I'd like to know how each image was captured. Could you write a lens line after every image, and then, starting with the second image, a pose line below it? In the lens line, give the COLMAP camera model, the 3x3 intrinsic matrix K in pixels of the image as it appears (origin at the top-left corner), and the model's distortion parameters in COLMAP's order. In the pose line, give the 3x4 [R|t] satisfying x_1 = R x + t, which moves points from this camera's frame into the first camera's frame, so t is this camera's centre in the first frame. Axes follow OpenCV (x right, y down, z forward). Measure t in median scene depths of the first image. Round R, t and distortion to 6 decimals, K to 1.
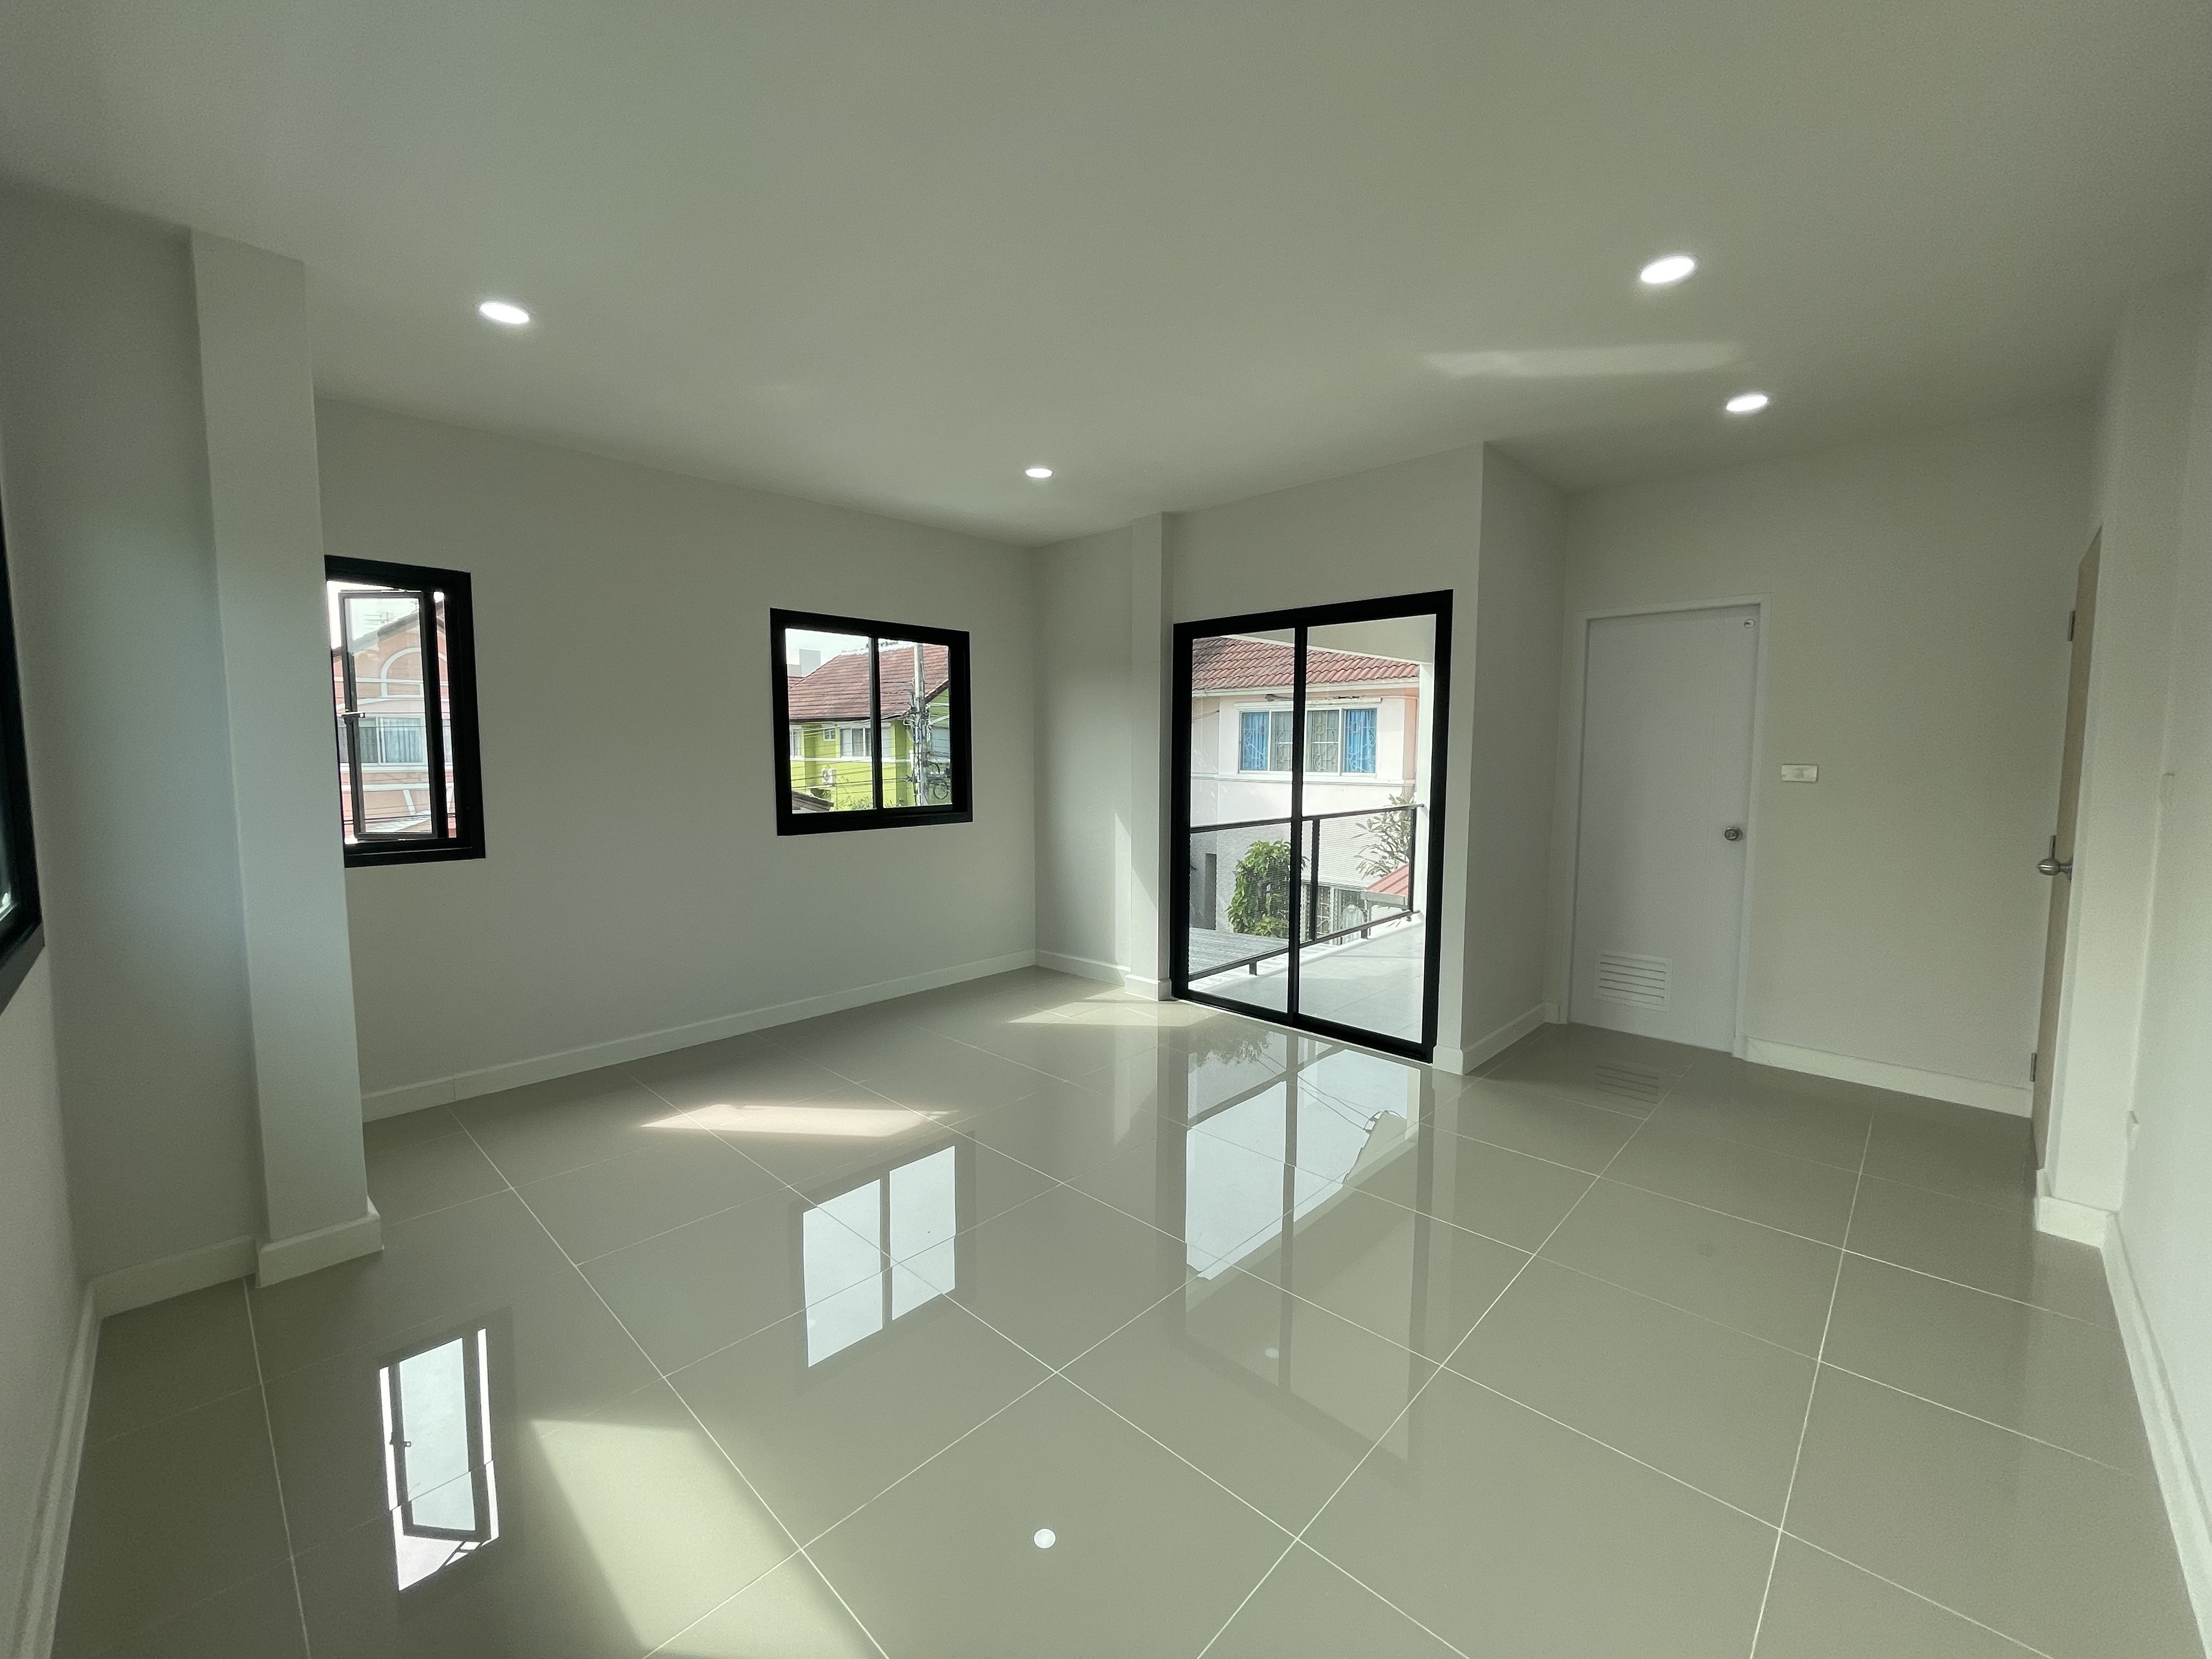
lens RADIAL K [[897.7, 0, 1074.1], [0, 897.7, 816.2], [0, 0, 1]] dist [-0.001263, -0.000668]
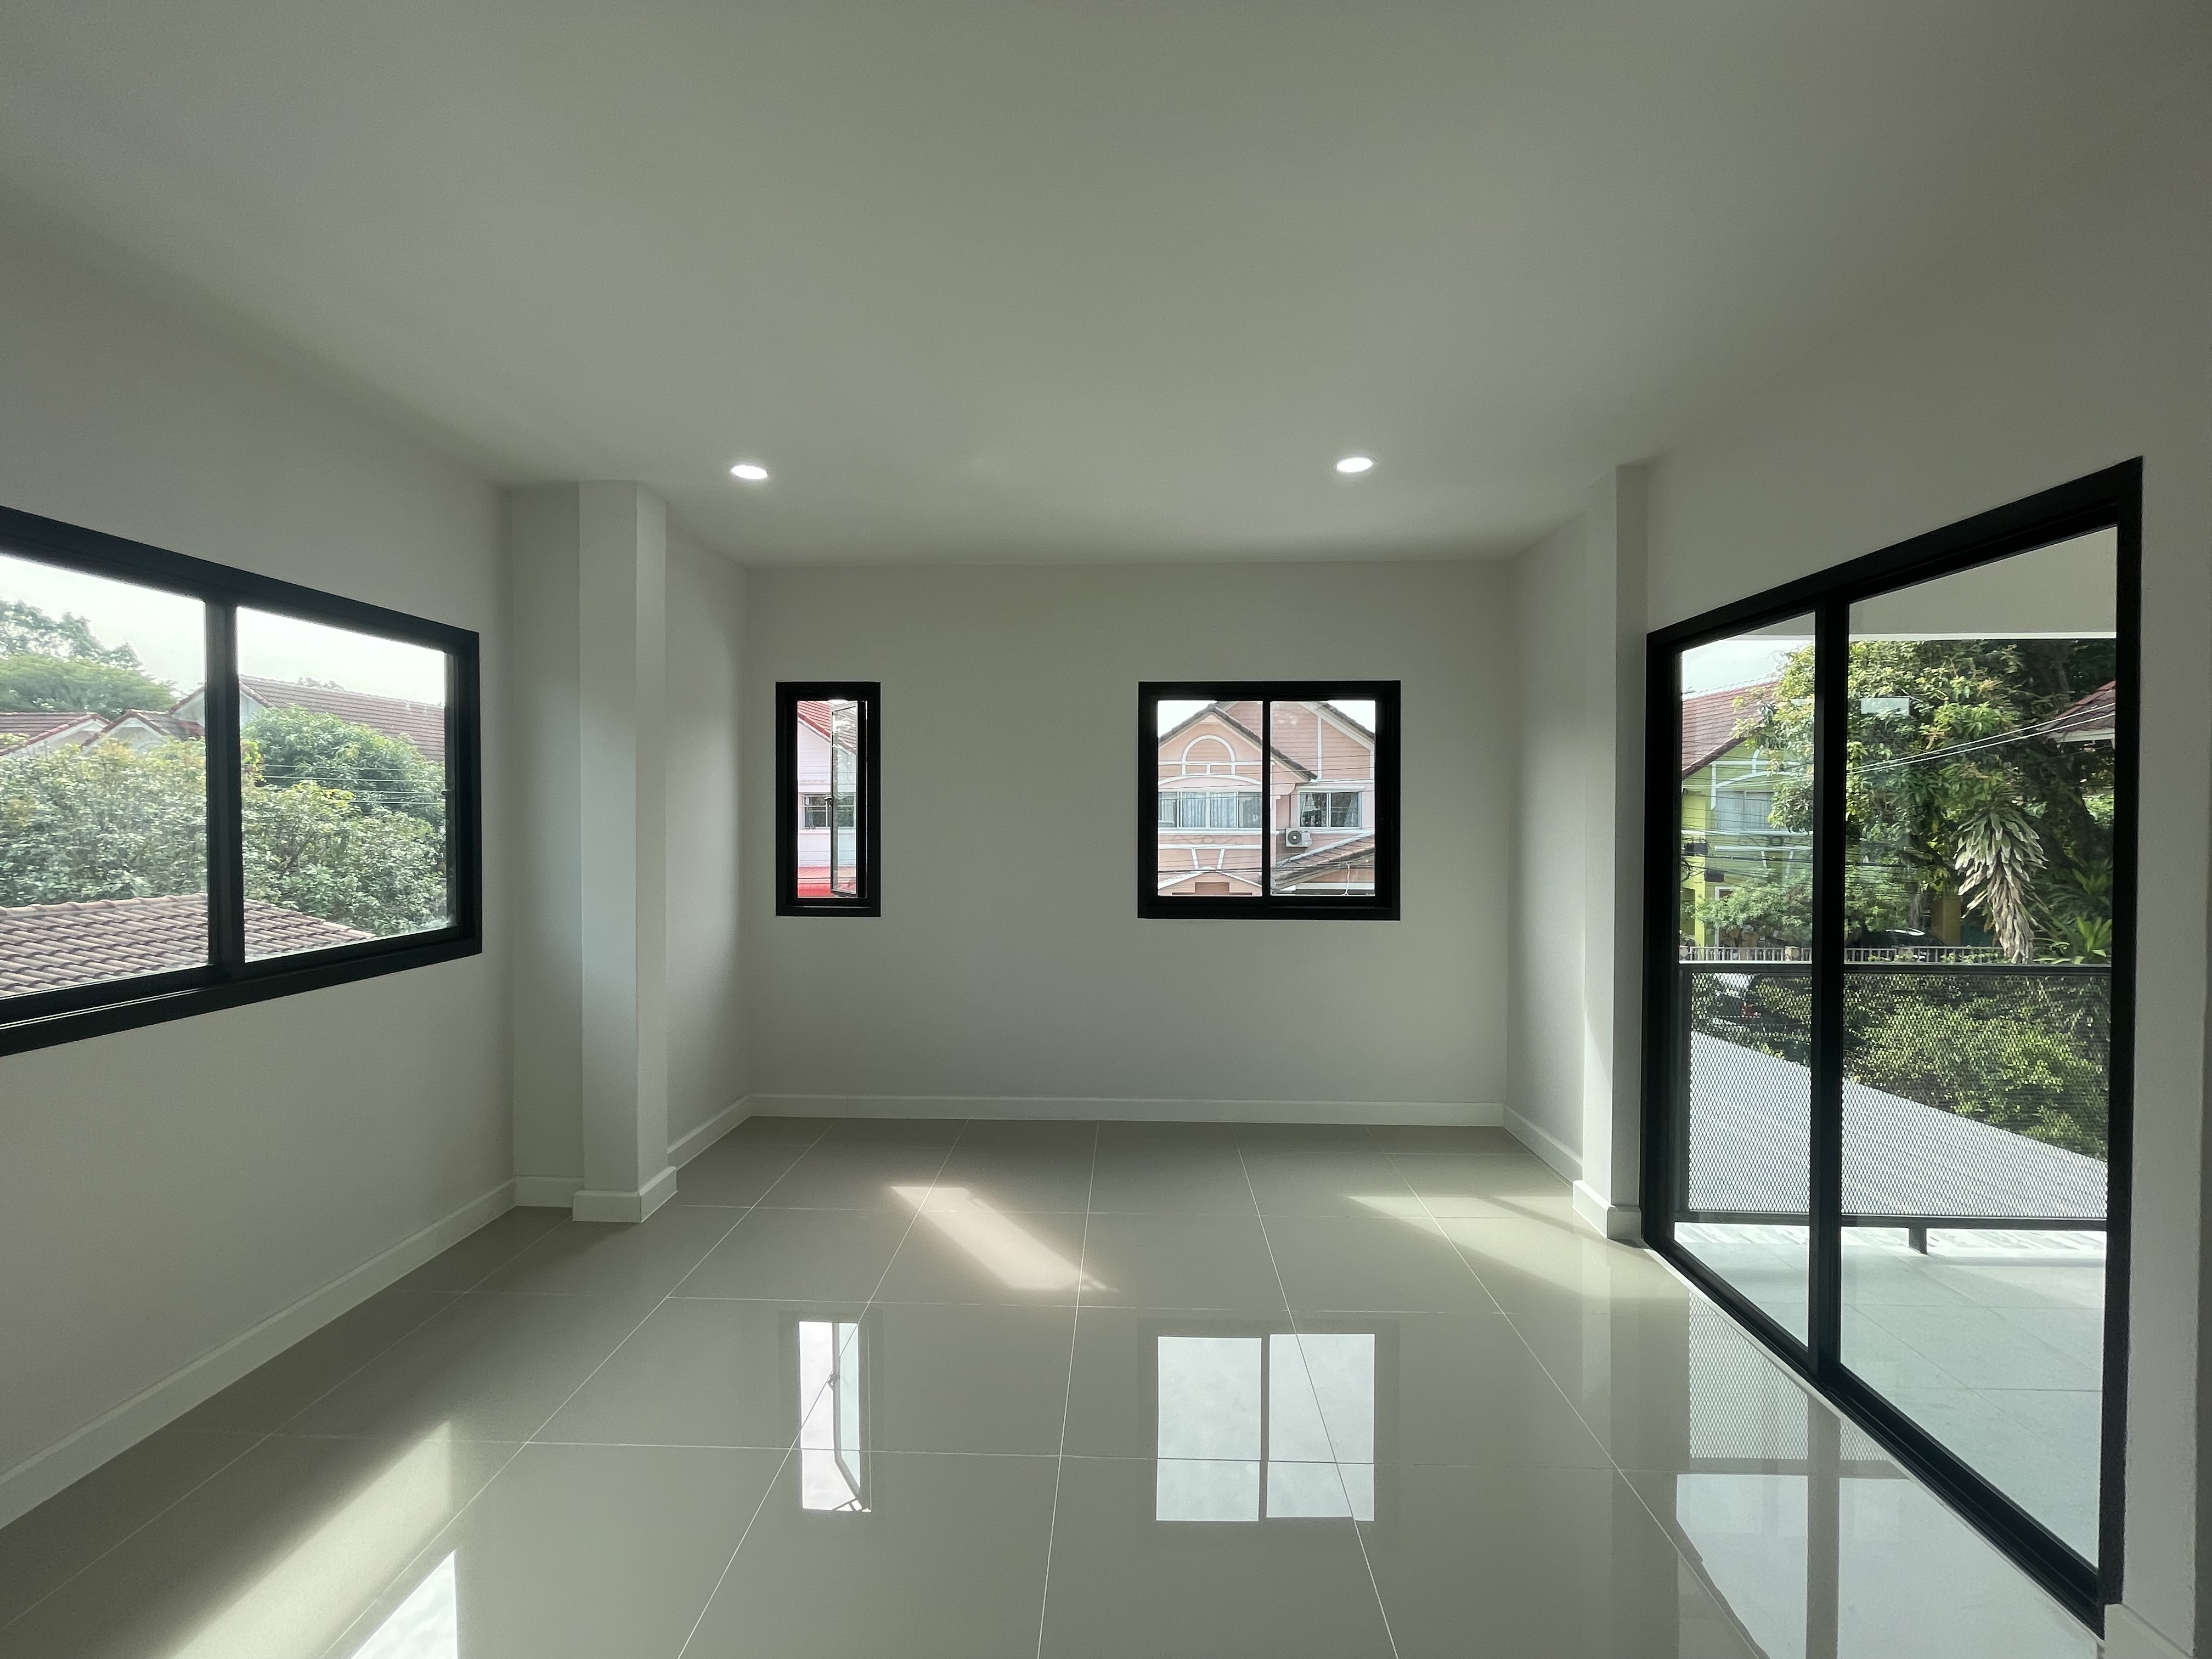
lens RADIAL K [[897.7, 0, 1076.3], [0, 897.7, 821.6], [0, 0, 1]] dist [-0.001263, -0.000668]
pose [[0.671957, 0.006420, -0.740562, 0.275877], [-0.056512, 0.997491, -0.042629, -0.030831], [0.738431, 0.070495, 0.670634, 0.266870]]
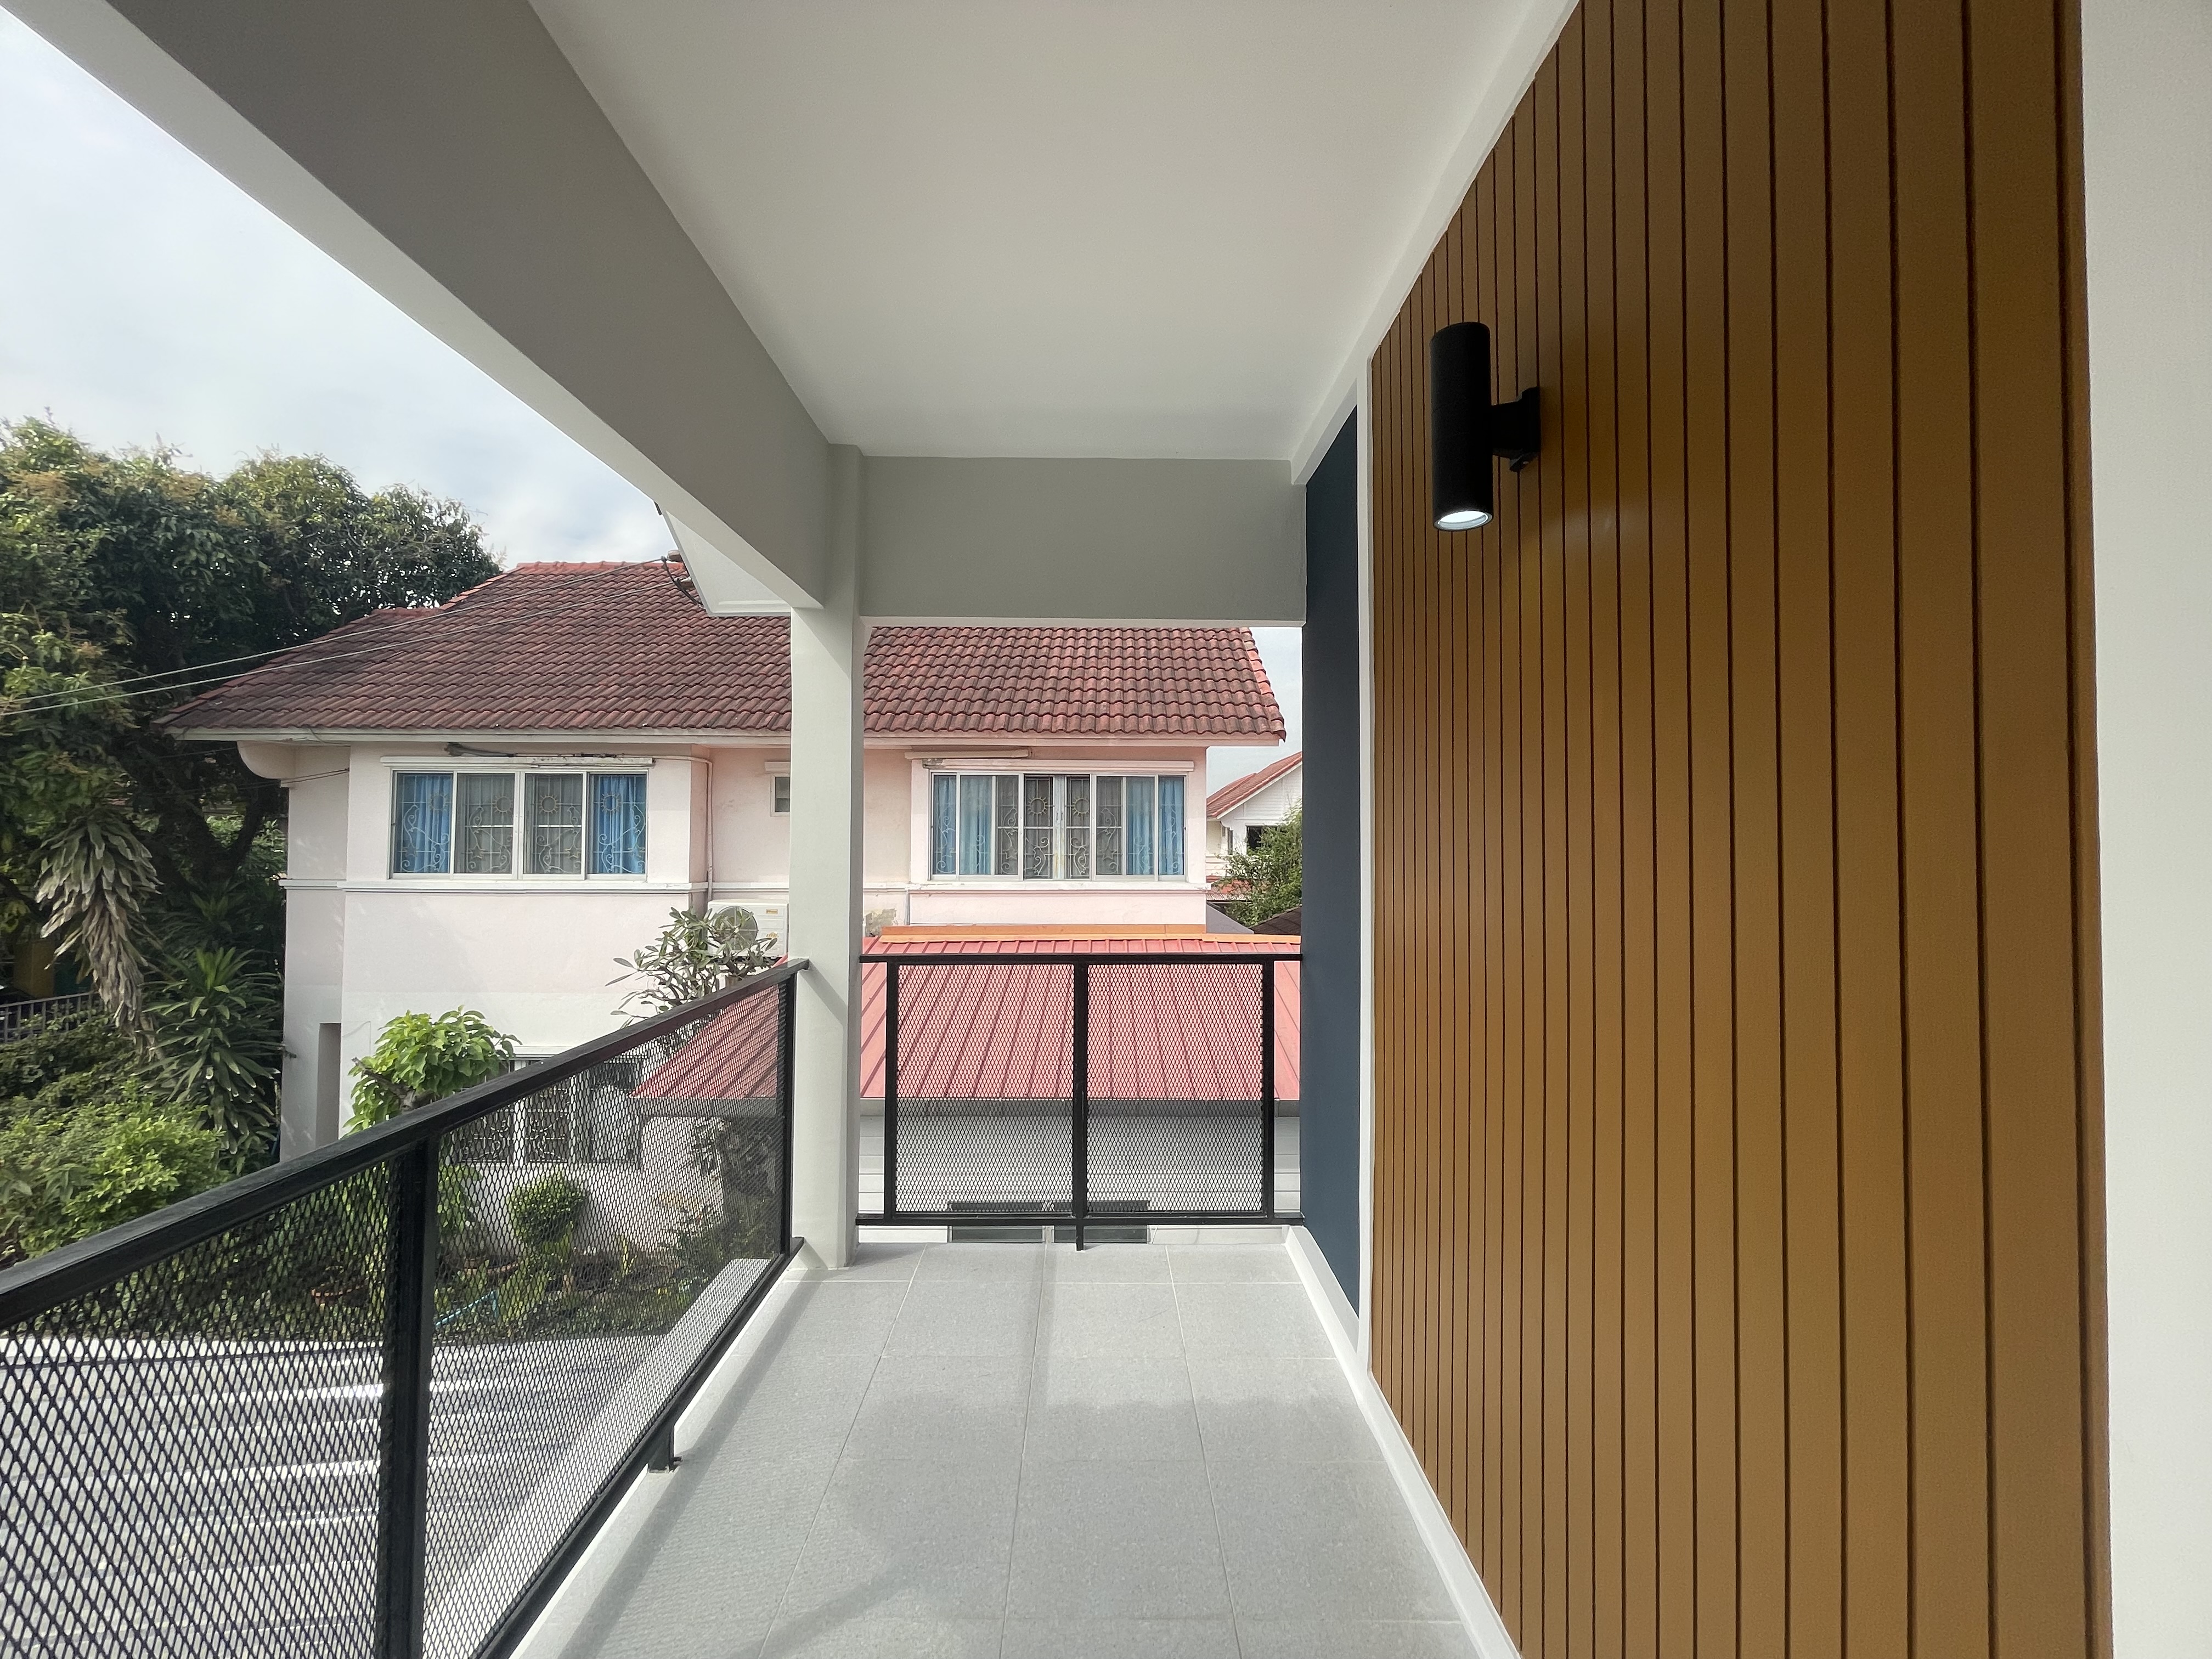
lens RADIAL K [[897.7, 0, 1097.1], [0, 897.7, 825.5], [0, 0, 1]] dist [-0.001263, -0.000668]
pose [[0.696565, 0.017805, 0.717273, 0.267157], [0.051633, 0.995856, -0.074862, -0.048066], [-0.715633, 0.089181, 0.692759, 0.859882]]
